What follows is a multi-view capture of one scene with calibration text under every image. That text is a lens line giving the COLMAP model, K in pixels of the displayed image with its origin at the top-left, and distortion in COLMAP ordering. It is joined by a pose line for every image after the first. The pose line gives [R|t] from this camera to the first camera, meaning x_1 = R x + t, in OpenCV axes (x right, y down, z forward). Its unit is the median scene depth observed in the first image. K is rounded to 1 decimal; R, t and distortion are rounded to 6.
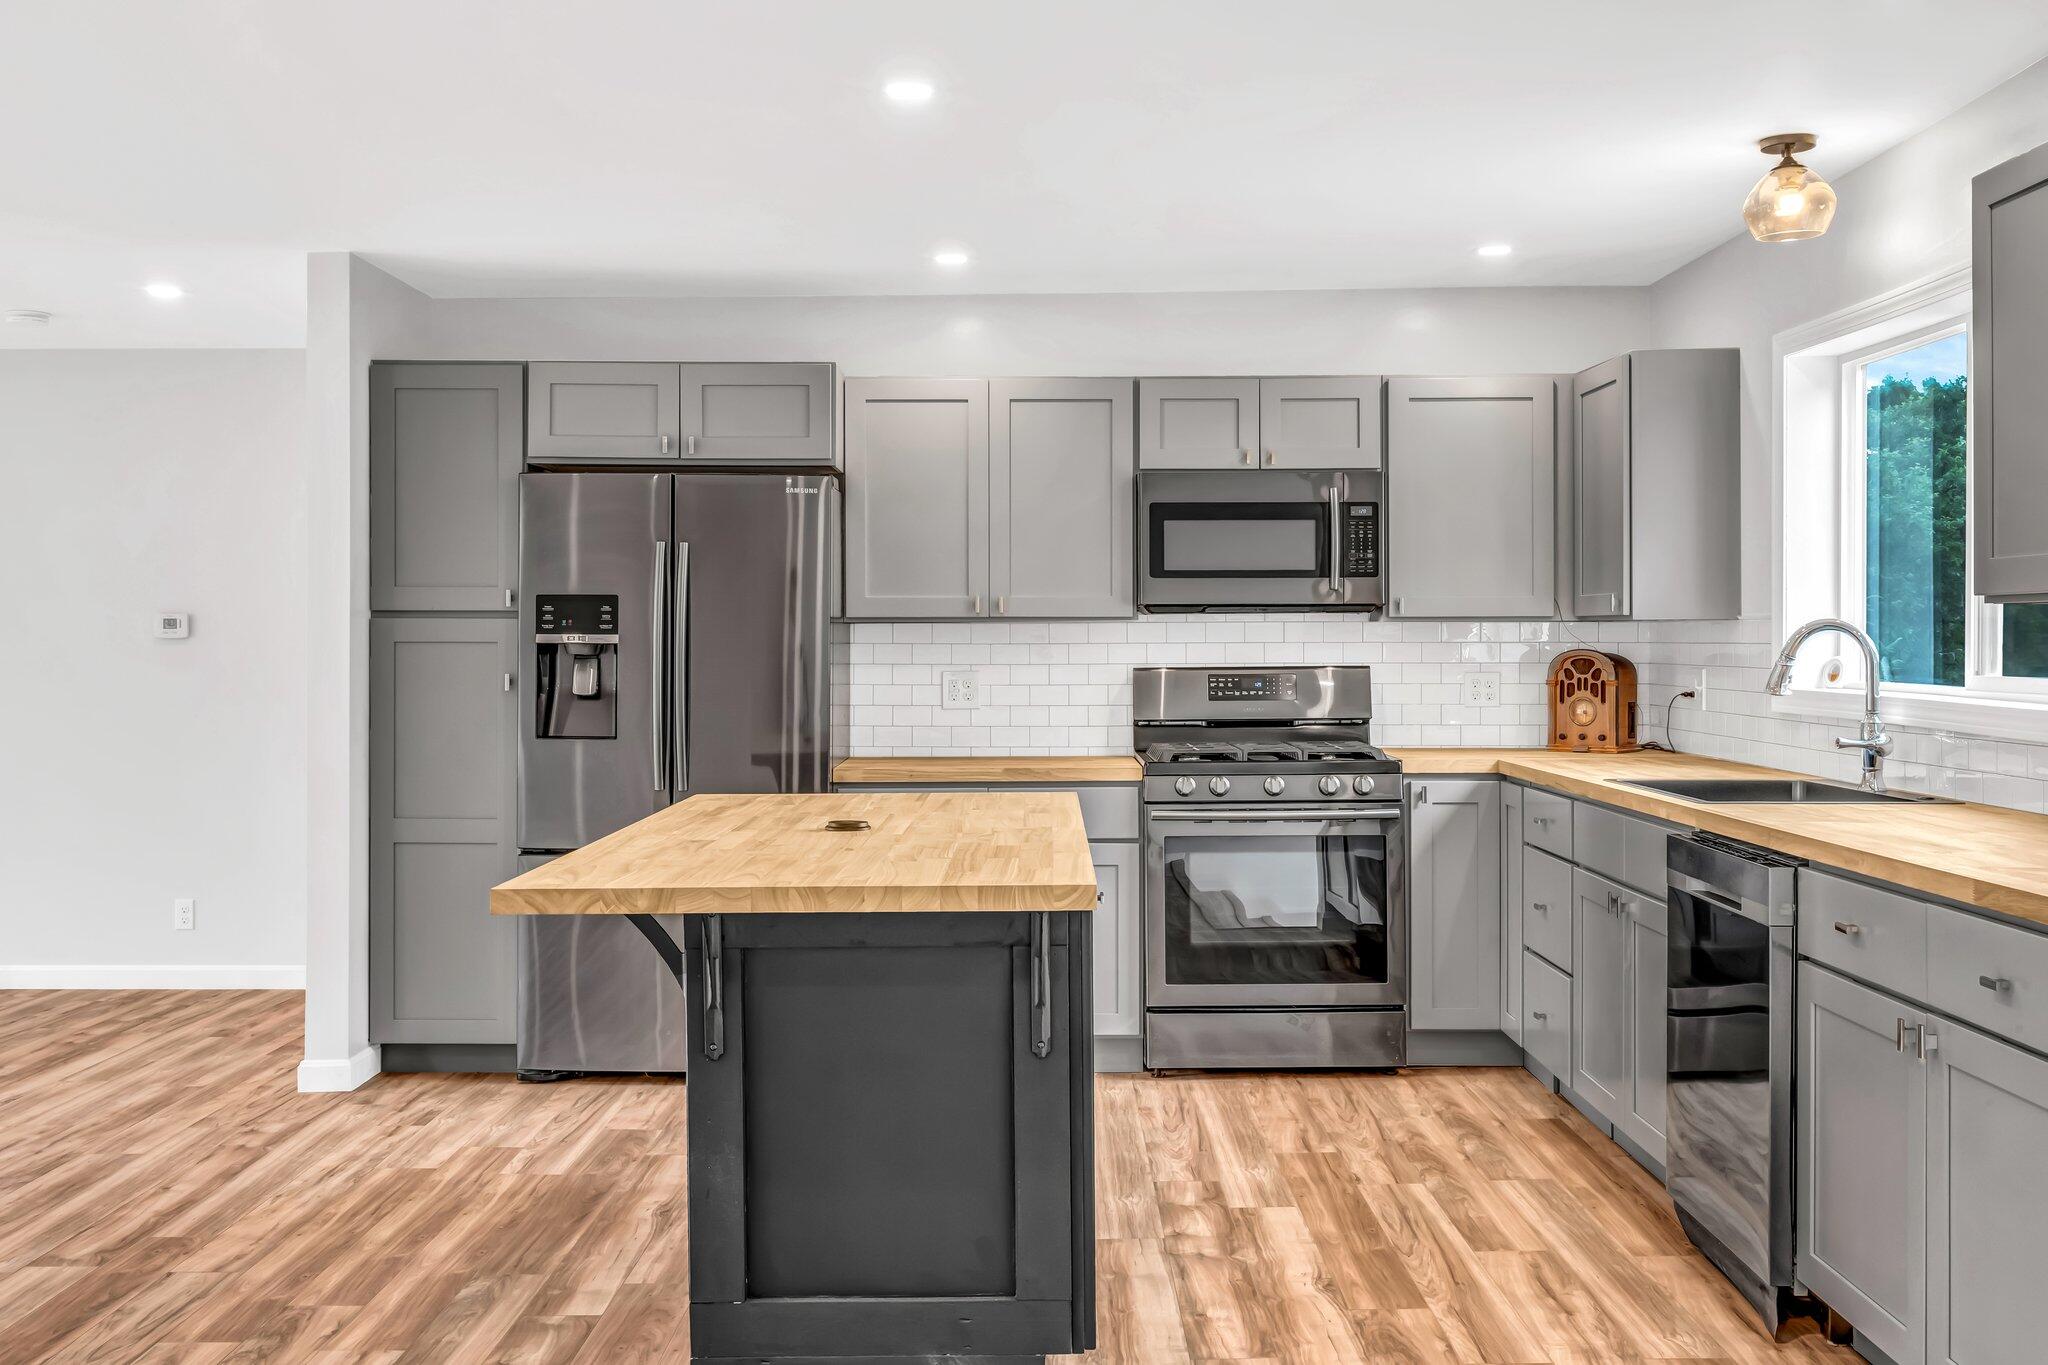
lens RADIAL K [[2007.6, 0, 1027.8], [0, 2007.6, 645.5], [0, 0, 1]] dist [0.002804, 0.000000]
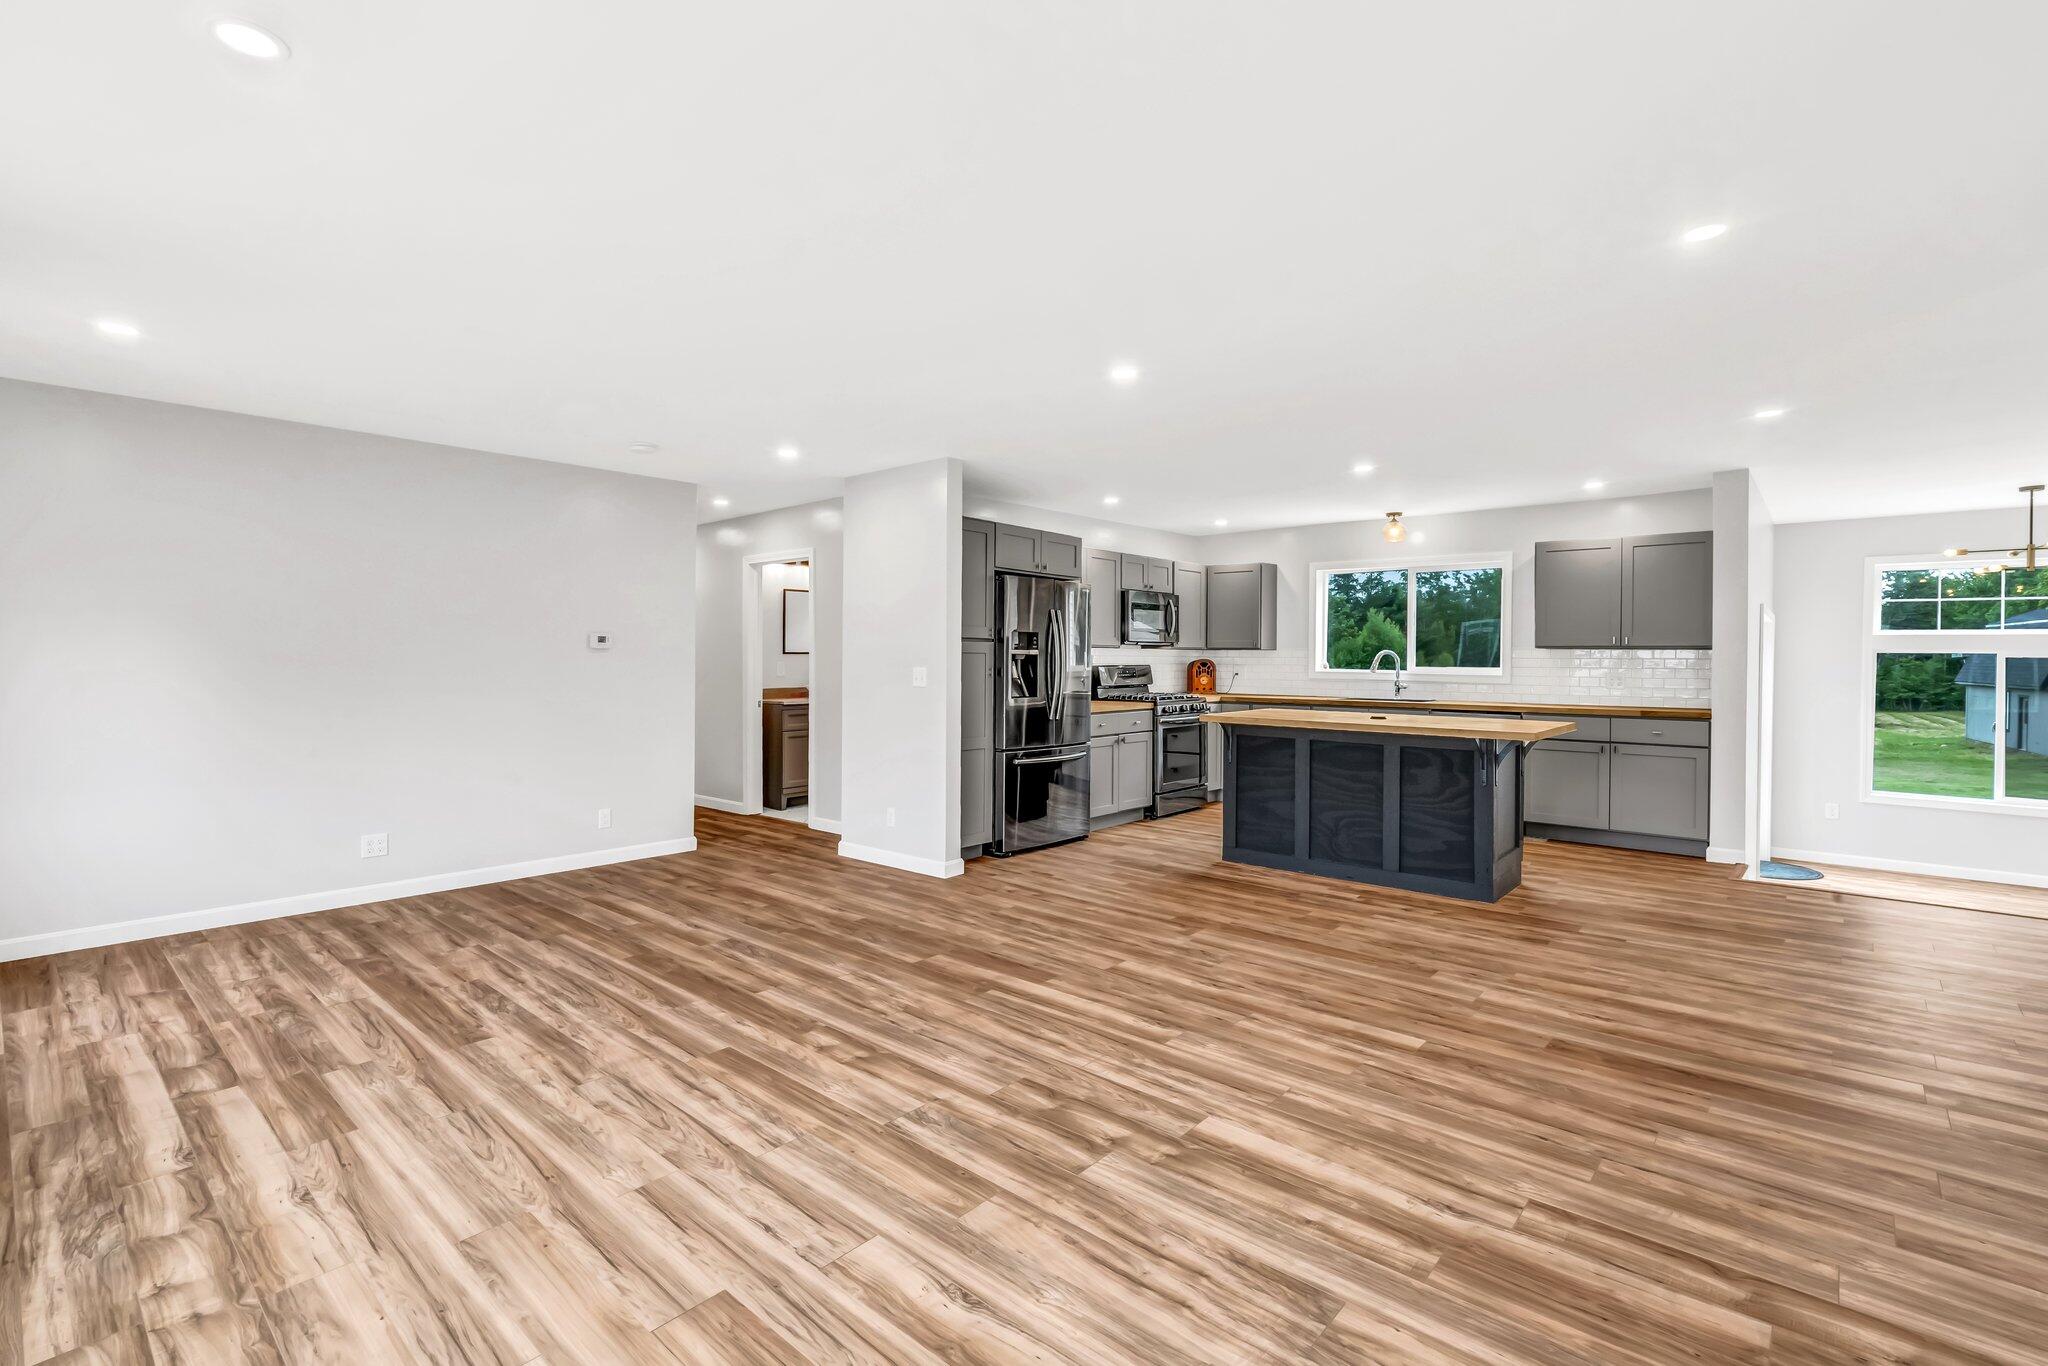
lens RADIAL K [[906.1, 0, 1006.8], [0, 906.1, 669.3], [0, 0, 1]] dist [-0.006553, 0.002602]
pose [[0.678249, -0.004252, 0.734820, -0.950907], [-0.004903, 0.999935, 0.010311, 0.004754], [-0.734816, -0.010596, 0.678184, 0.329673]]
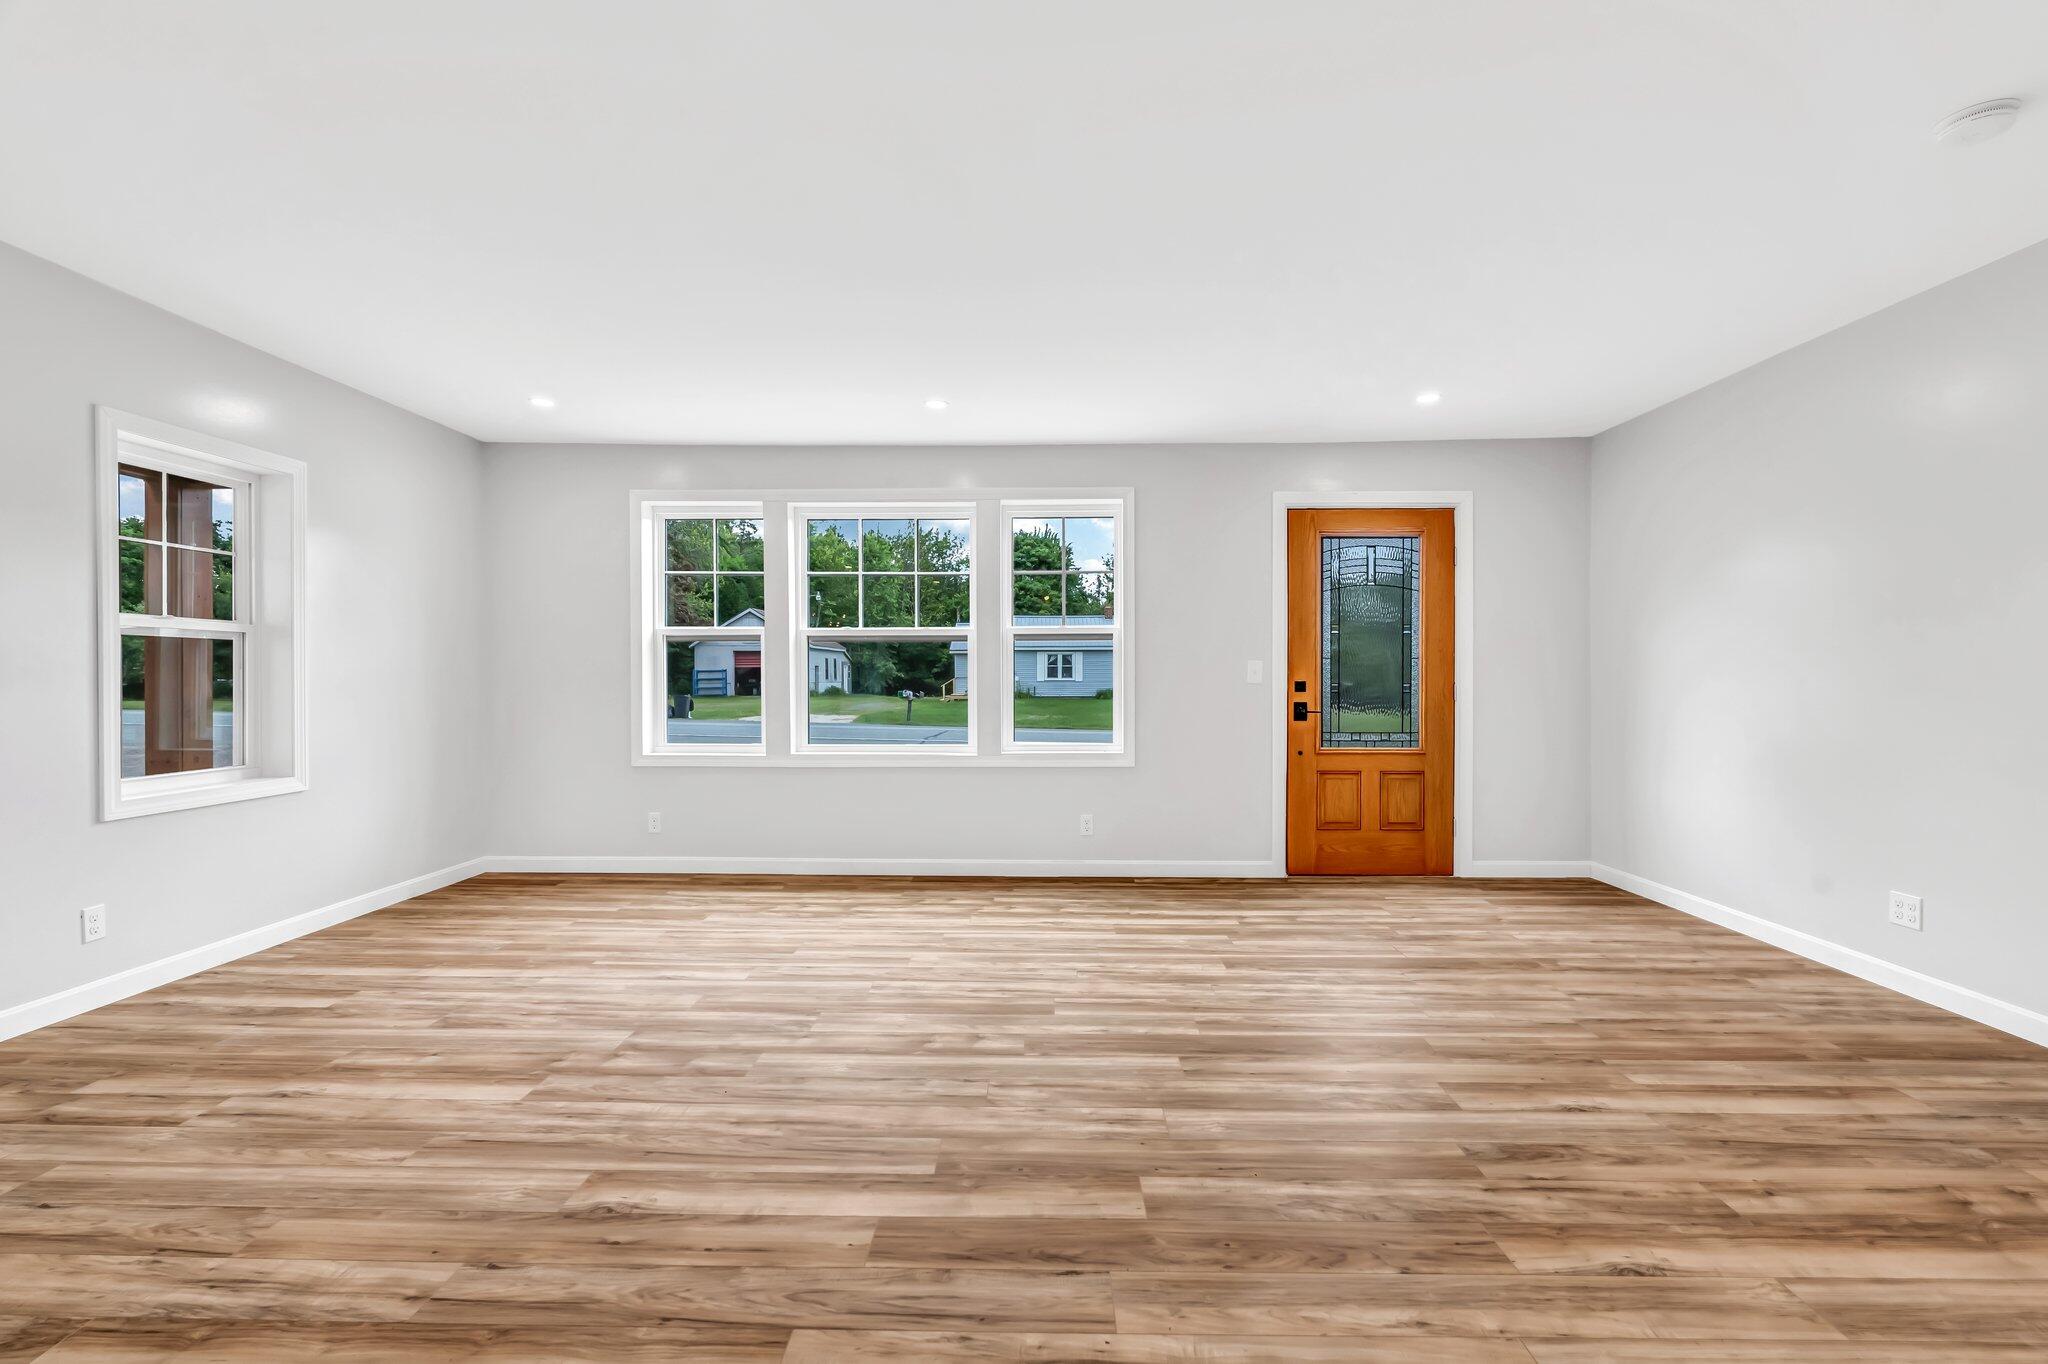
lens RADIAL K [[906.1, 0, 1030.9], [0, 906.1, 685.1], [0, 0, 1]] dist [-0.006553, 0.002602]
pose [[-0.019215, 0.012581, -0.999736, -0.201624], [0.002248, 0.999919, 0.012540, 0.029899], [0.999813, -0.002007, -0.019241, 0.768918]]
